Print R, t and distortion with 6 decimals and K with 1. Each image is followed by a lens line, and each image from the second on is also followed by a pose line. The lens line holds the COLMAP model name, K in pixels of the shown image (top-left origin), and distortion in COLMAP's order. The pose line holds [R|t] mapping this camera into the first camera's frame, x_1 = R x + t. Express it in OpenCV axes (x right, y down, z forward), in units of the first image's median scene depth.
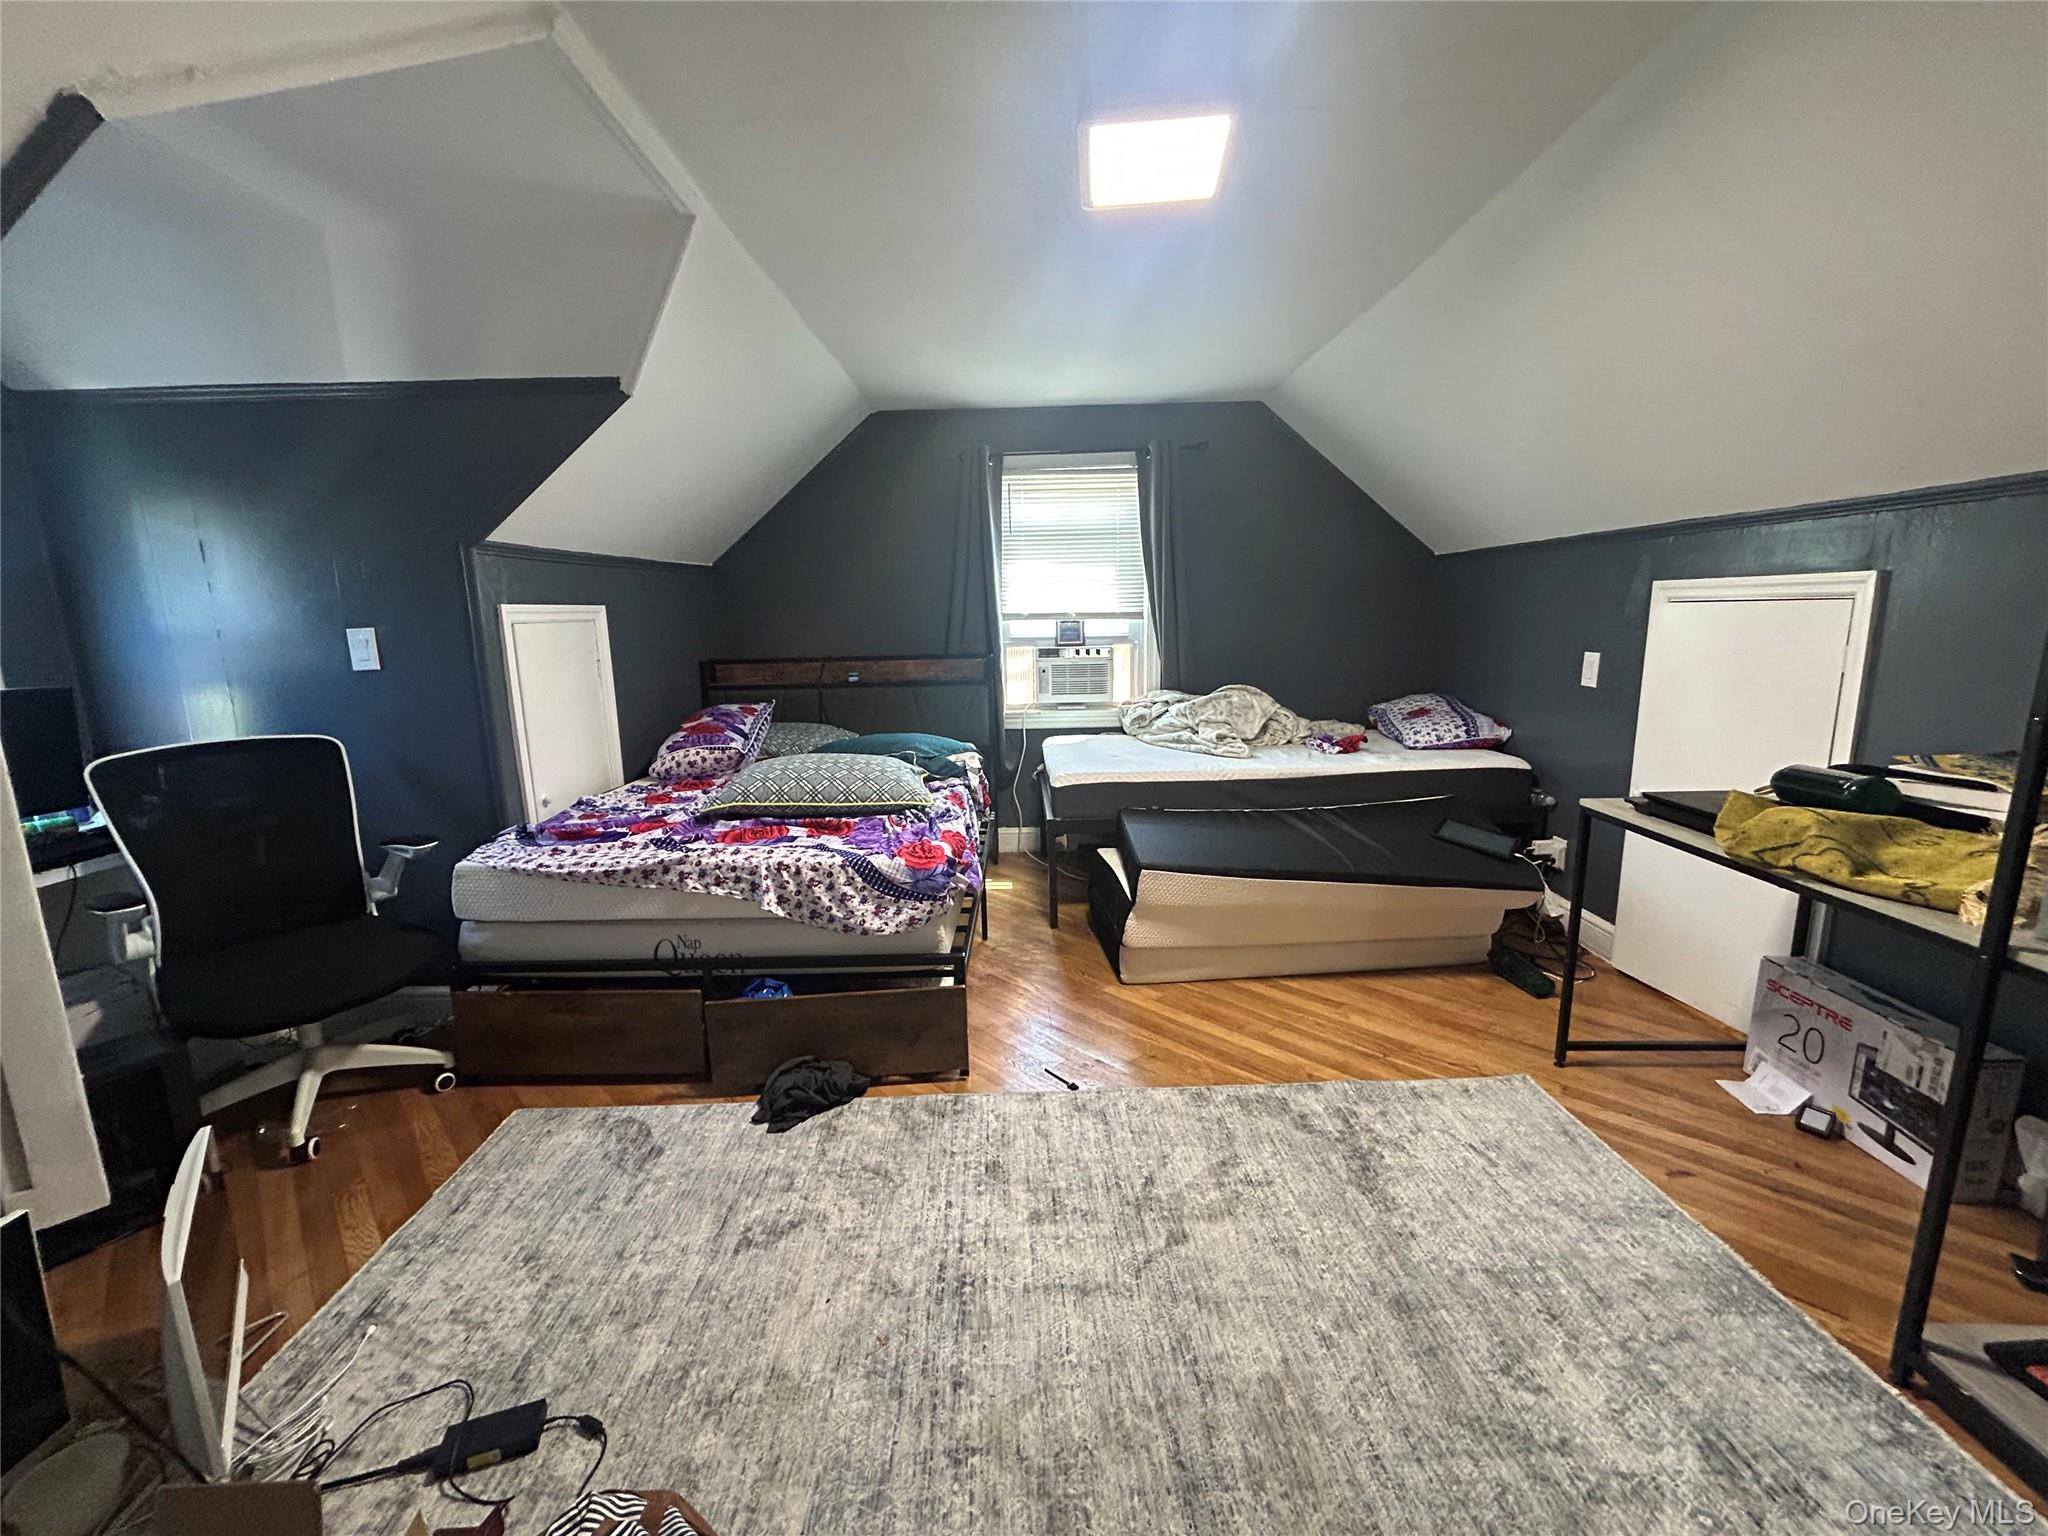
lens RADIAL K [[825.8, 0, 1013.5], [0, 825.8, 760.1], [0, 0, 1]] dist [-0.000945, 0.000841]
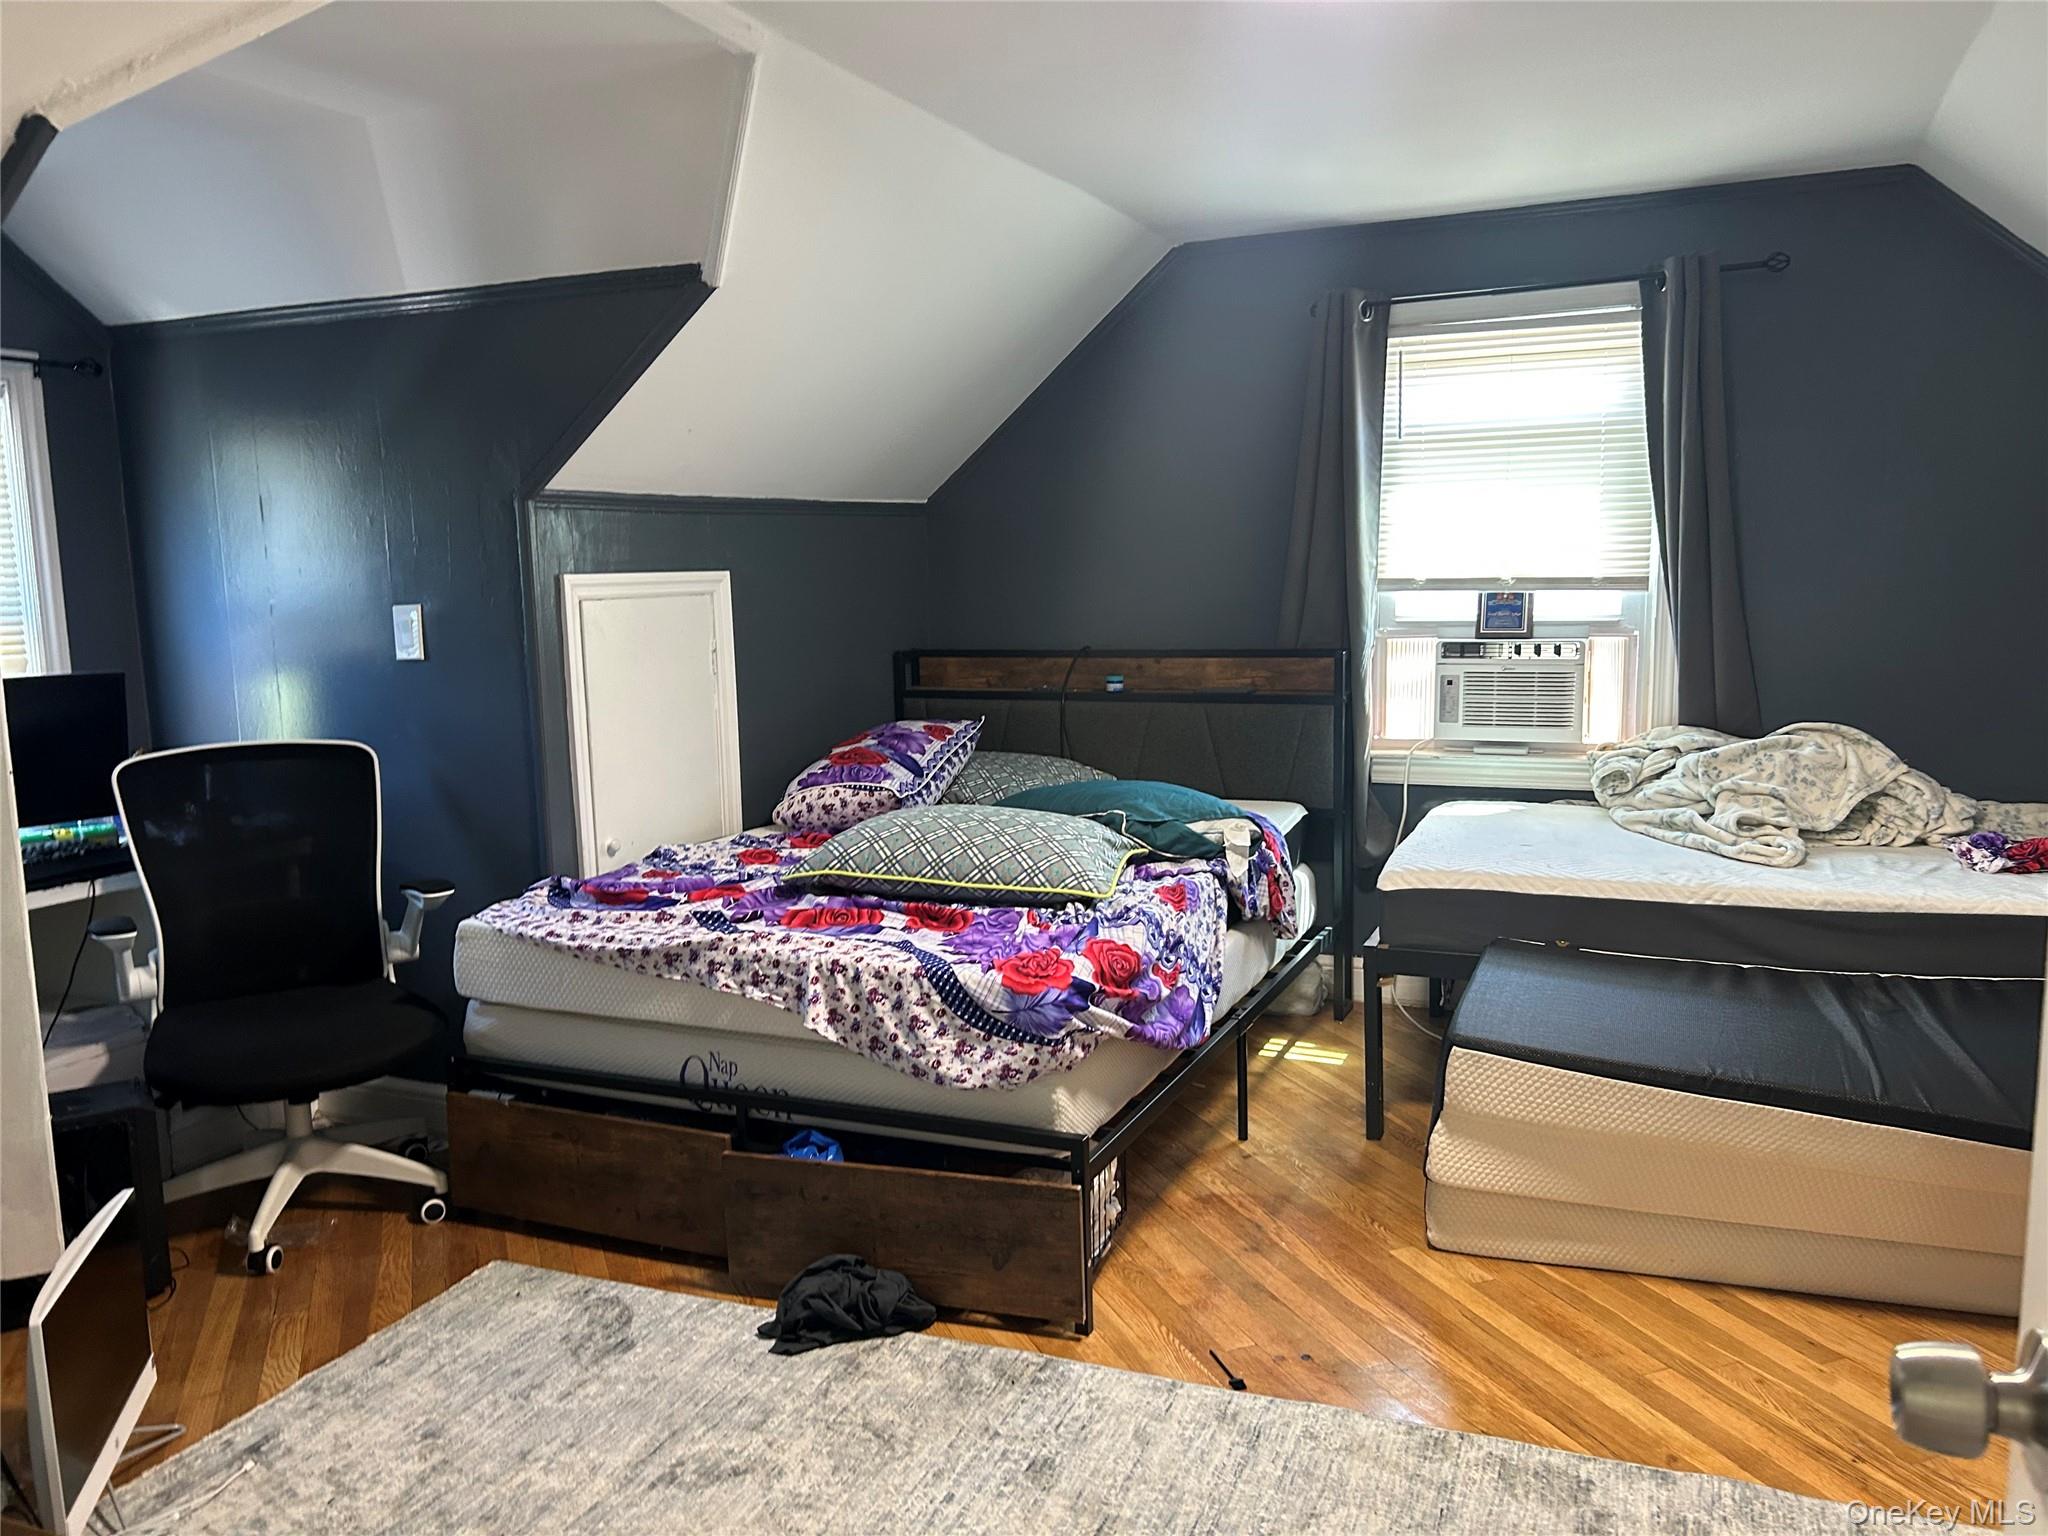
lens RADIAL K [[1557.1, 0, 1063.3], [0, 1557.1, 768.1], [0, 0, 1]] dist [0.054012, -0.060211]
pose [[0.923576, 0.053613, -0.379650, 0.370224], [-0.066669, 0.997547, -0.021317, -0.019972], [0.377576, 0.044999, 0.924885, -0.126961]]
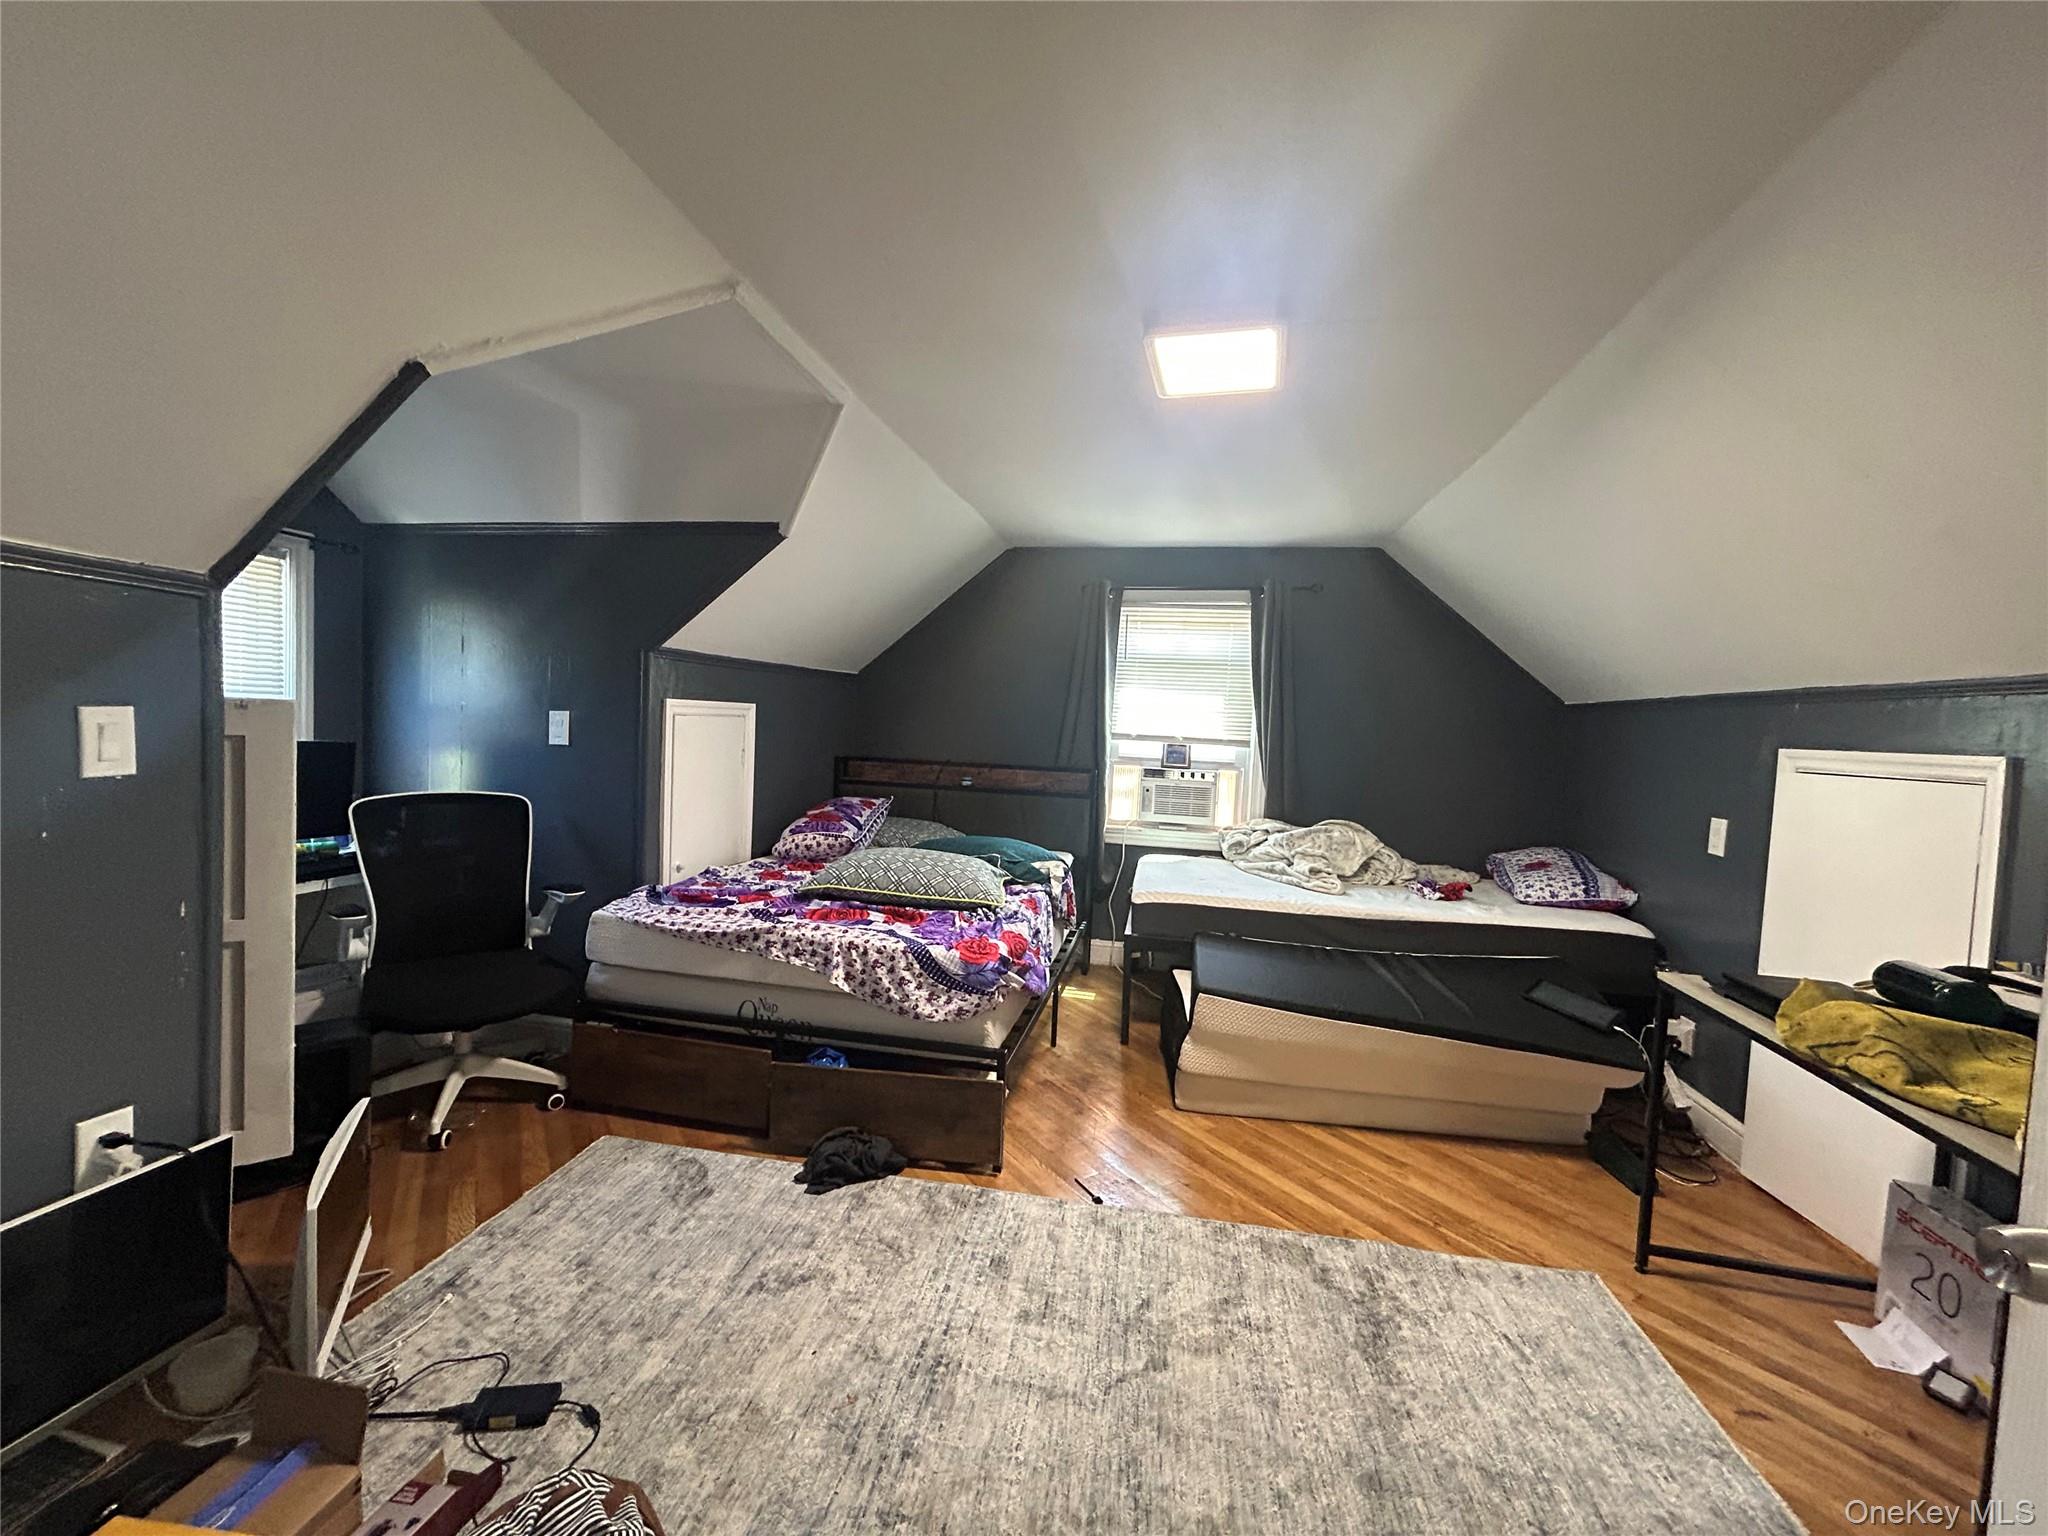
lens RADIAL K [[825.8, 0, 1020.1], [0, 825.8, 759.9], [0, 0, 1]] dist [-0.000945, 0.000841]
pose [[0.979829, 0.074878, -0.185280, 0.128358], [-0.098704, 0.987498, -0.122904, -0.004295], [0.173761, 0.138713, 0.974970, -0.081438]]
